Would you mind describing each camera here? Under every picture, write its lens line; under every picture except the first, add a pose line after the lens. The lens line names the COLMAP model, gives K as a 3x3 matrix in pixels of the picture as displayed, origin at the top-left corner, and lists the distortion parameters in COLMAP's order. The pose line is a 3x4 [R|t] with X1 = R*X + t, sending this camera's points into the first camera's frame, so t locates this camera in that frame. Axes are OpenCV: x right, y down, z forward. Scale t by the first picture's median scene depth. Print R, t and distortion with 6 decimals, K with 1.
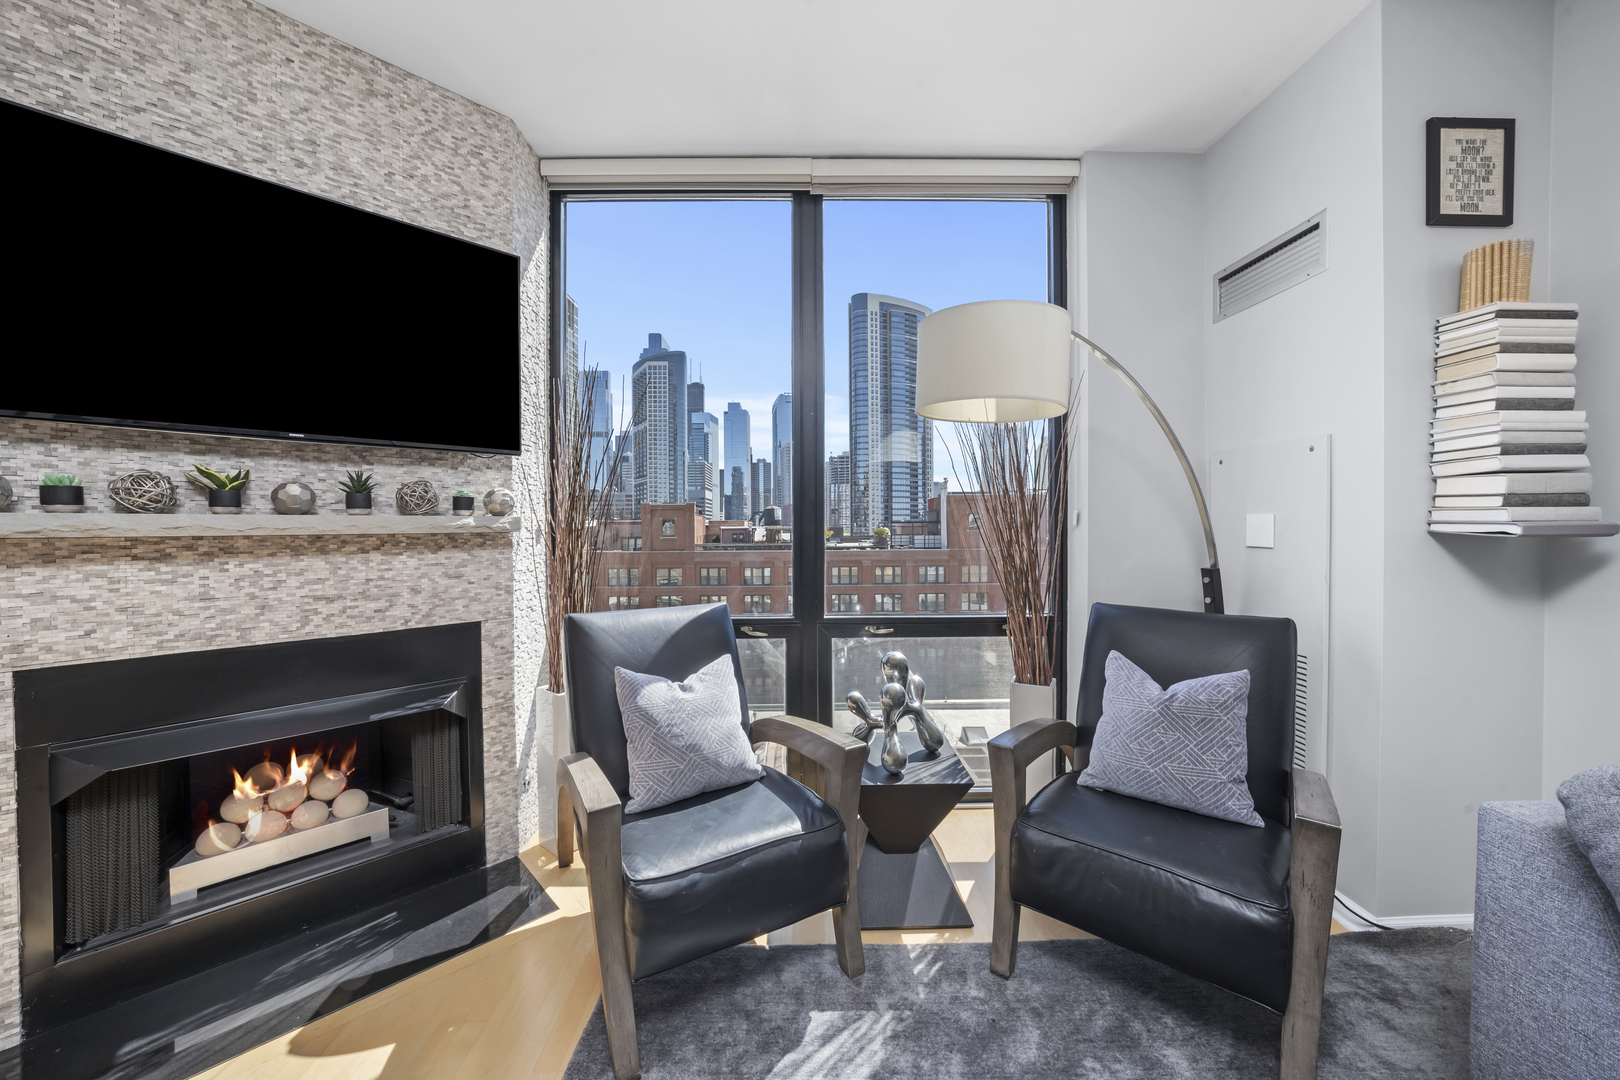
lens RADIAL K [[574.3, 0, 804.0], [0, 574.3, 534.4], [0, 0, 1]] dist [-0.030858, 0.007087]
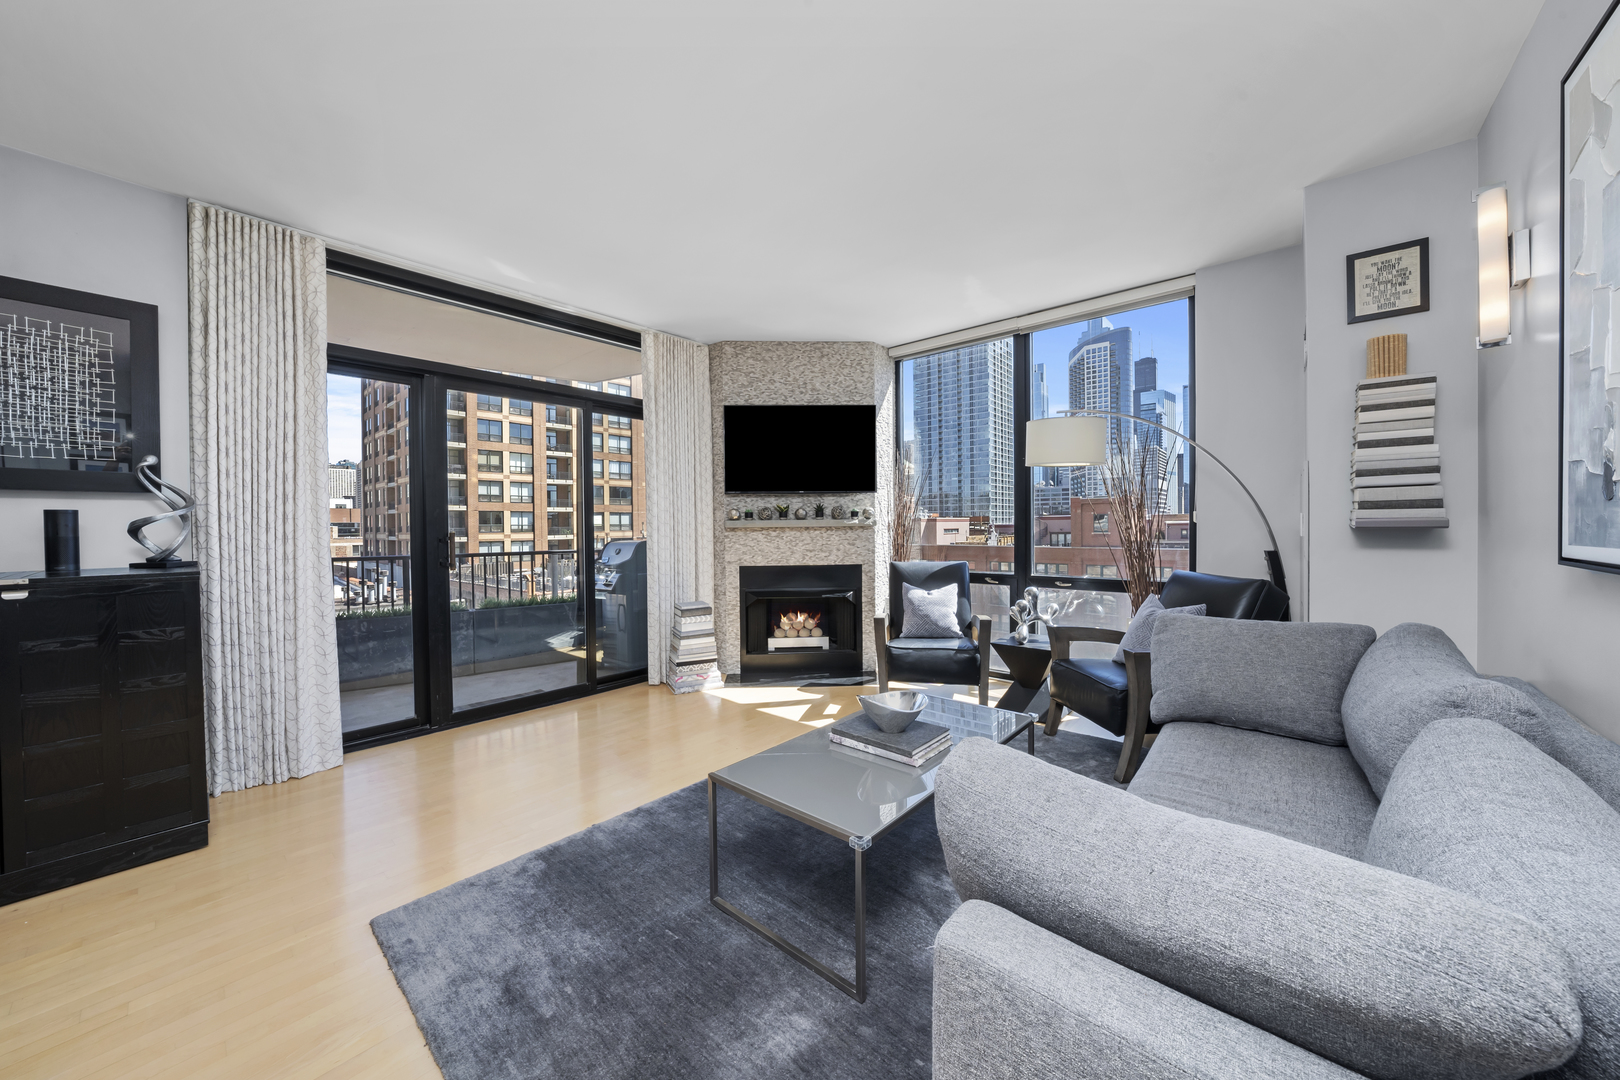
lens RADIAL K [[572.5, 0, 804.3], [0, 572.5, 532.8], [0, 0, 1]] dist [-0.015865, 0.003870]
pose [[0.745769, 0.006336, -0.666175, 0.894157], [-0.002934, 0.999976, 0.006226, 0.010141], [0.666198, -0.002689, 0.745770, -0.990922]]
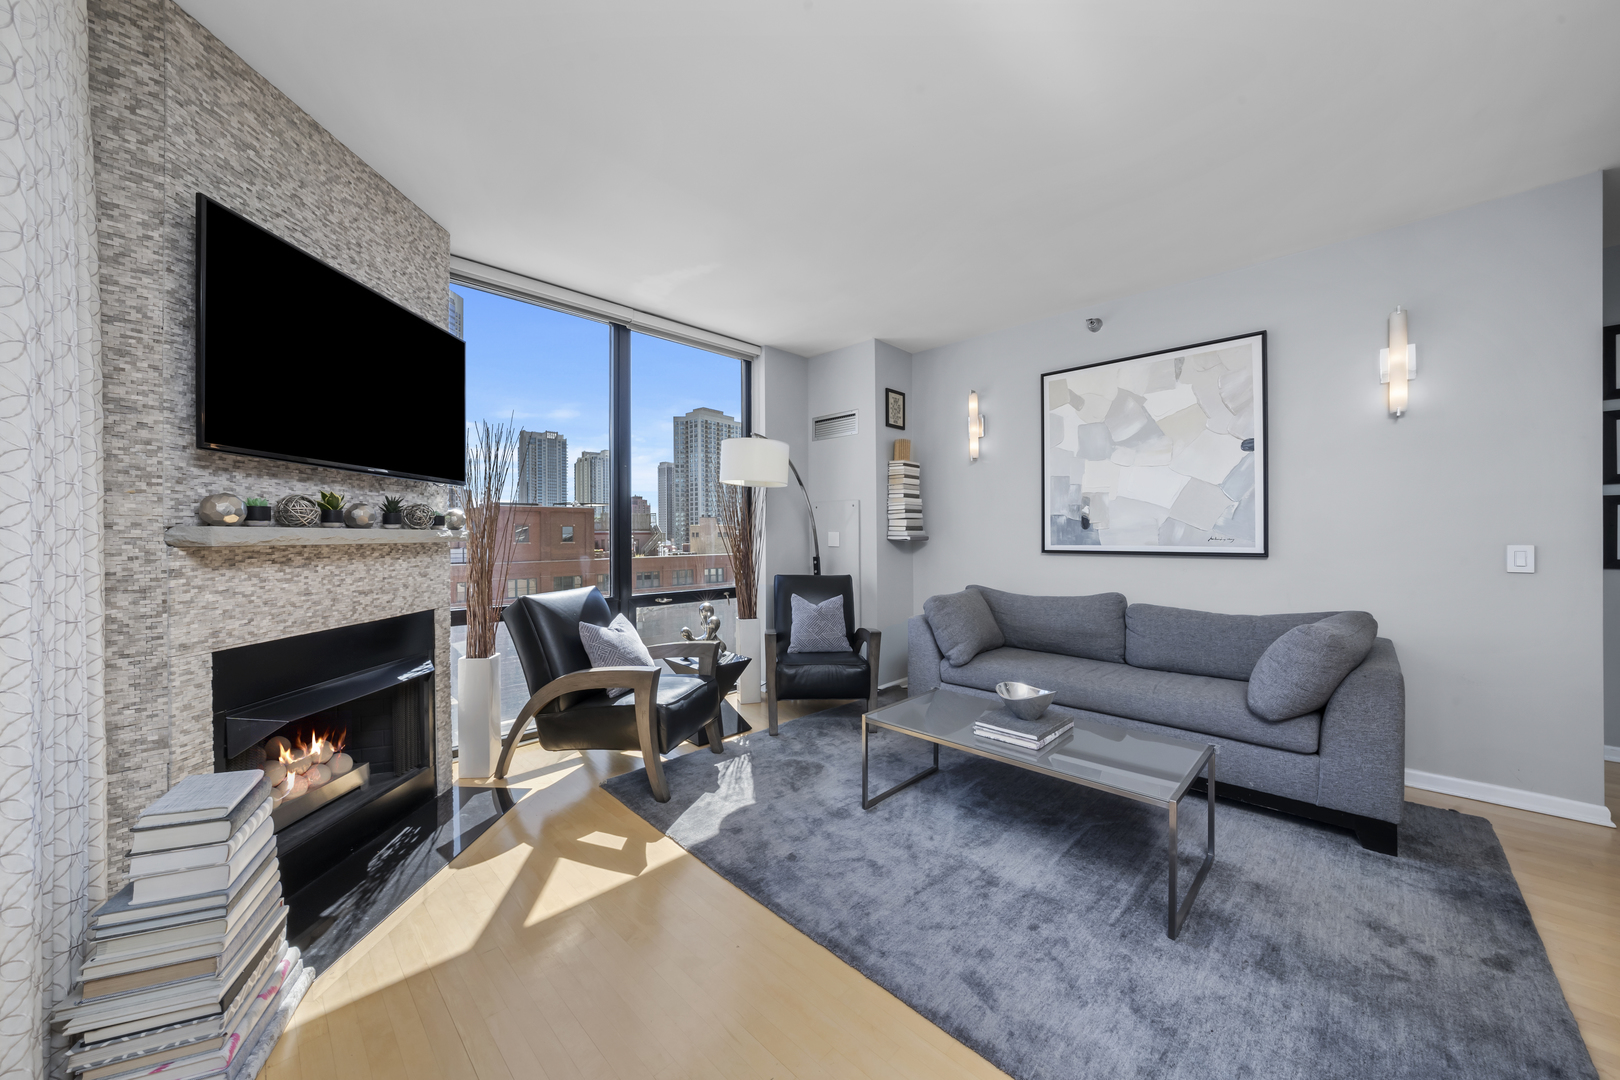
lens RADIAL K [[572.5, 0, 804.3], [0, 572.5, 532.8], [0, 0, 1]] dist [-0.015865, 0.003870]
pose [[0.714202, 0.004996, 0.699922, -0.962897], [0.011955, 0.999742, -0.019335, 0.011724], [-0.699837, 0.022176, 0.713958, -0.606669]]
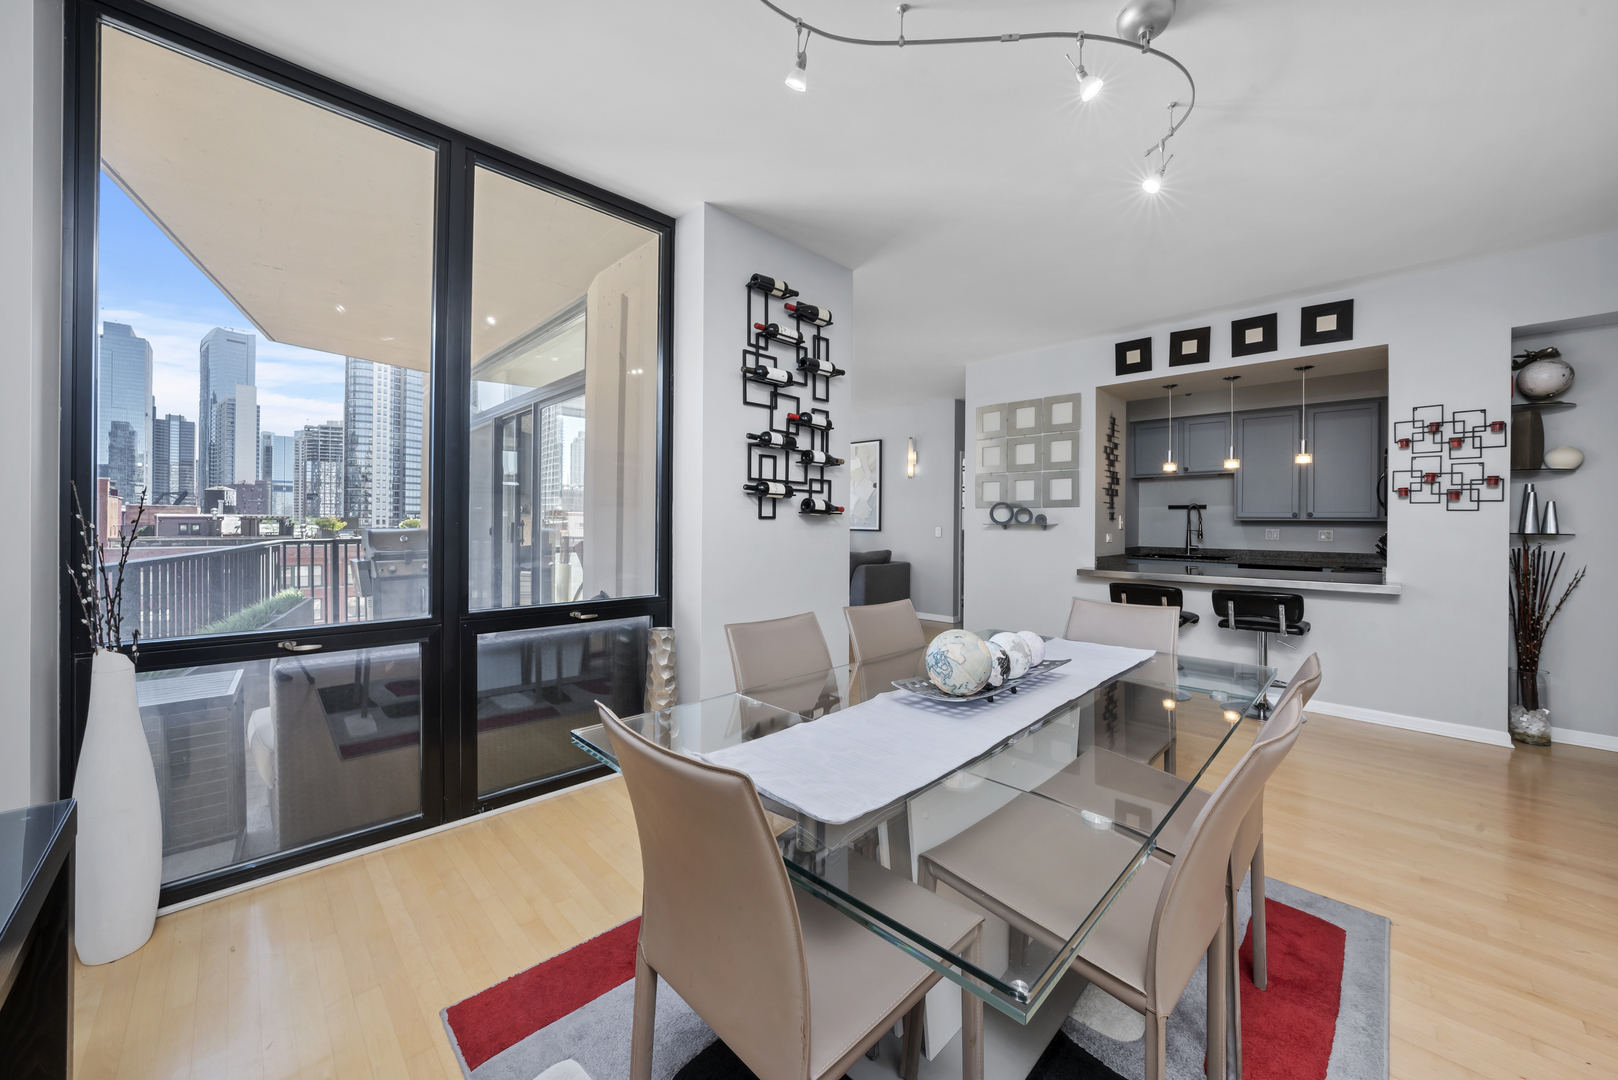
lens RADIAL K [[588.1, 0, 797.0], [0, 588.1, 524.7], [0, 0, 1]] dist [-0.009452, 0.000094]
pose [[0.727573, 0.009895, 0.685959, -2.202893], [-0.005948, 0.999949, -0.008115, 0.059942], [-0.686005, 0.001824, 0.727595, -3.085774]]
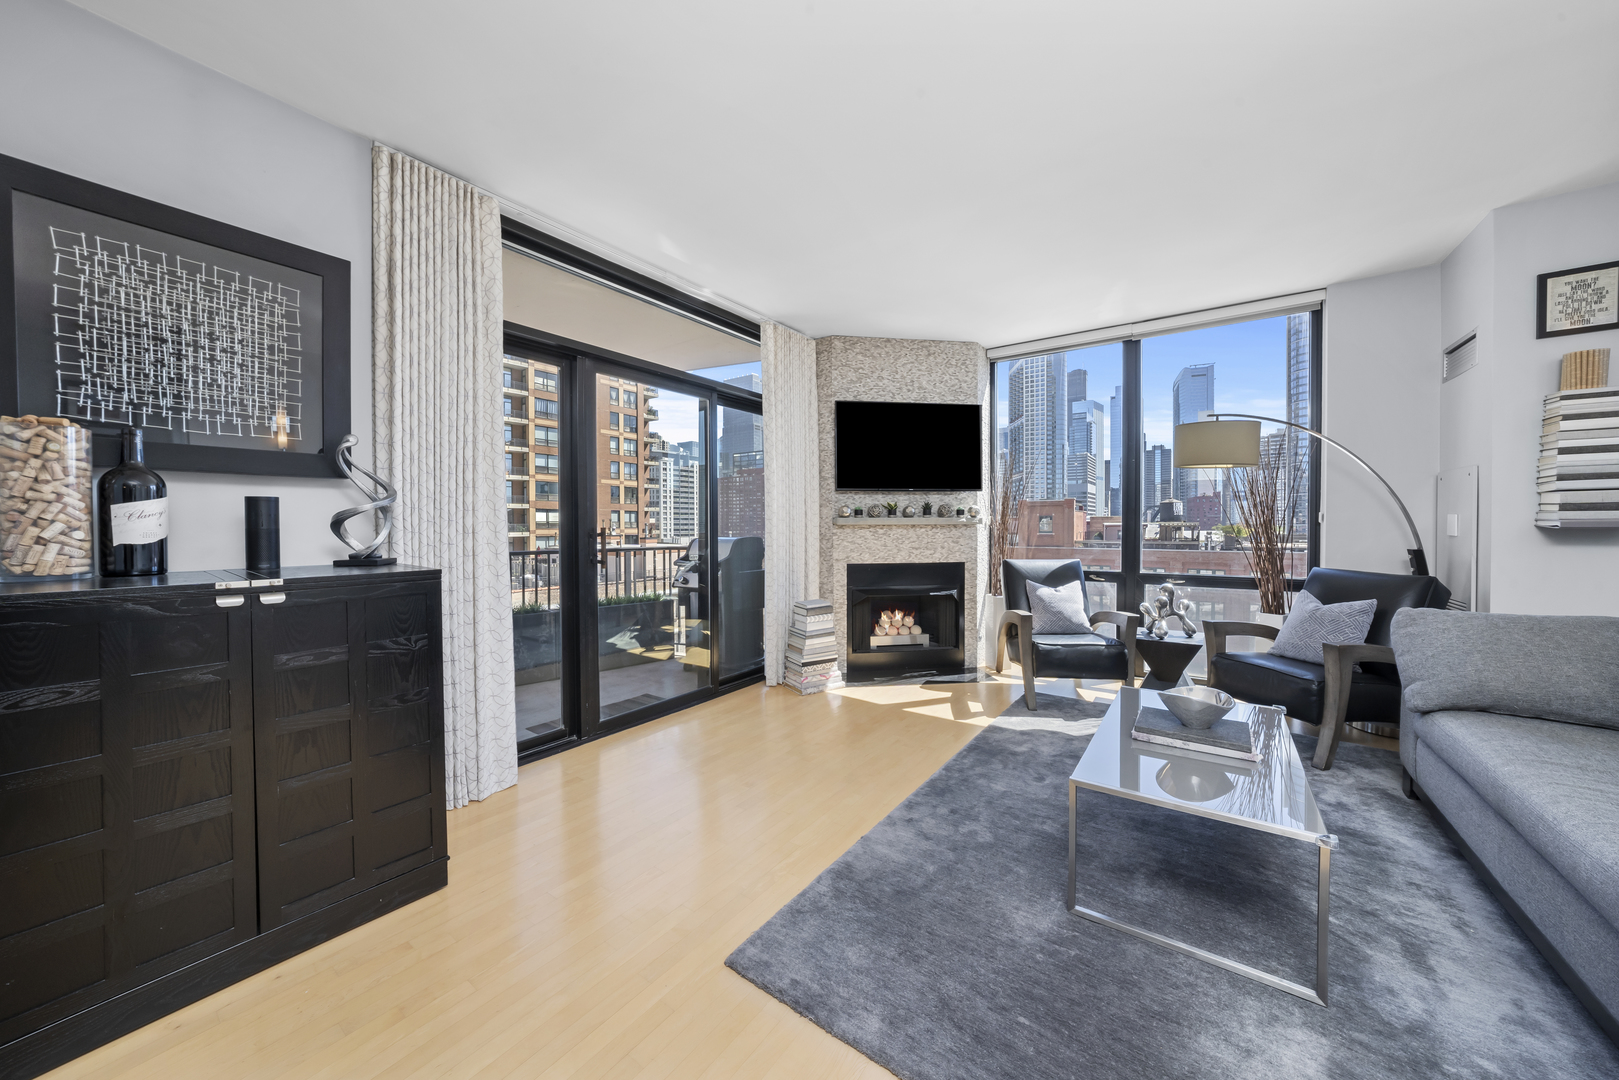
lens RADIAL K [[560.7, 0, 809.1], [0, 560.7, 531.9], [0, 0, 1]] dist [-0.003361, 0.000112]
pose [[0.807285, 0.010925, -0.590061, 0.307761], [-0.008923, 0.999940, 0.006306, 0.020962], [0.590095, 0.000175, 0.807334, -1.374517]]
